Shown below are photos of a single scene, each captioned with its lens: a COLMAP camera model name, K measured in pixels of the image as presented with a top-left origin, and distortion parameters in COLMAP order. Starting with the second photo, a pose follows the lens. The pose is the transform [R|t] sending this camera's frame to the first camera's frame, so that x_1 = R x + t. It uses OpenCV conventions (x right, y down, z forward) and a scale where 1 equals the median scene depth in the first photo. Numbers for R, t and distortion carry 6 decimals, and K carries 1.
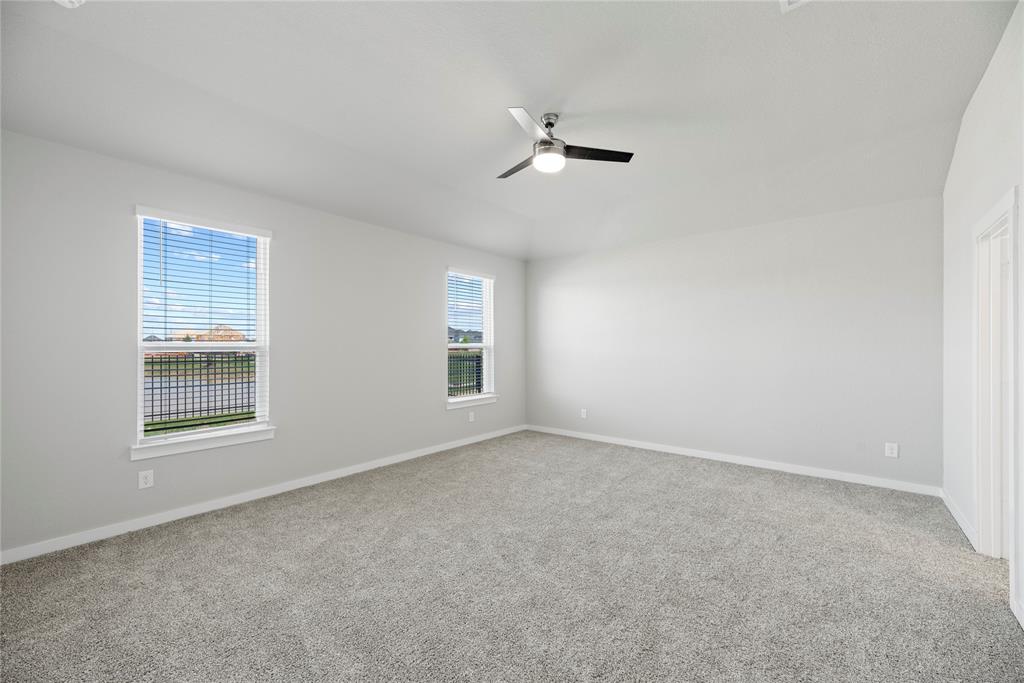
lens RADIAL K [[414.1, 0, 516.9], [0, 414.1, 341.0], [0, 0, 1]] dist [0.001401, -0.001755]
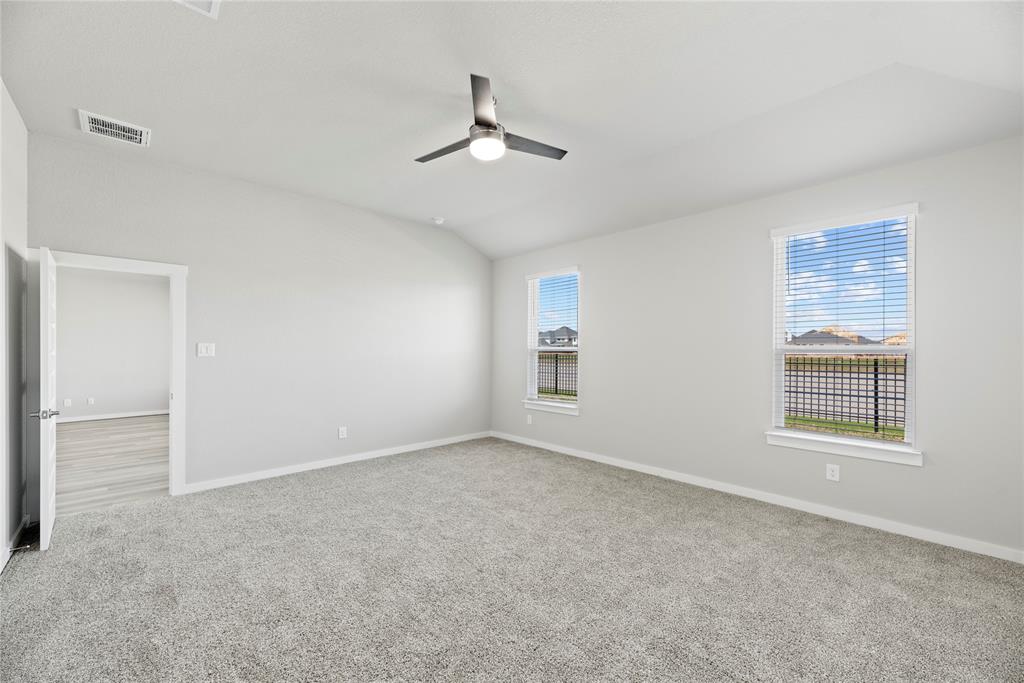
lens RADIAL K [[414.1, 0, 516.5], [0, 414.1, 349.3], [0, 0, 1]] dist [0.001401, -0.001755]
pose [[-0.122624, 0.005874, -0.992436, 0.553791], [0.007802, 0.999957, 0.004955, 0.004659], [0.992423, -0.007135, -0.122664, 0.673446]]
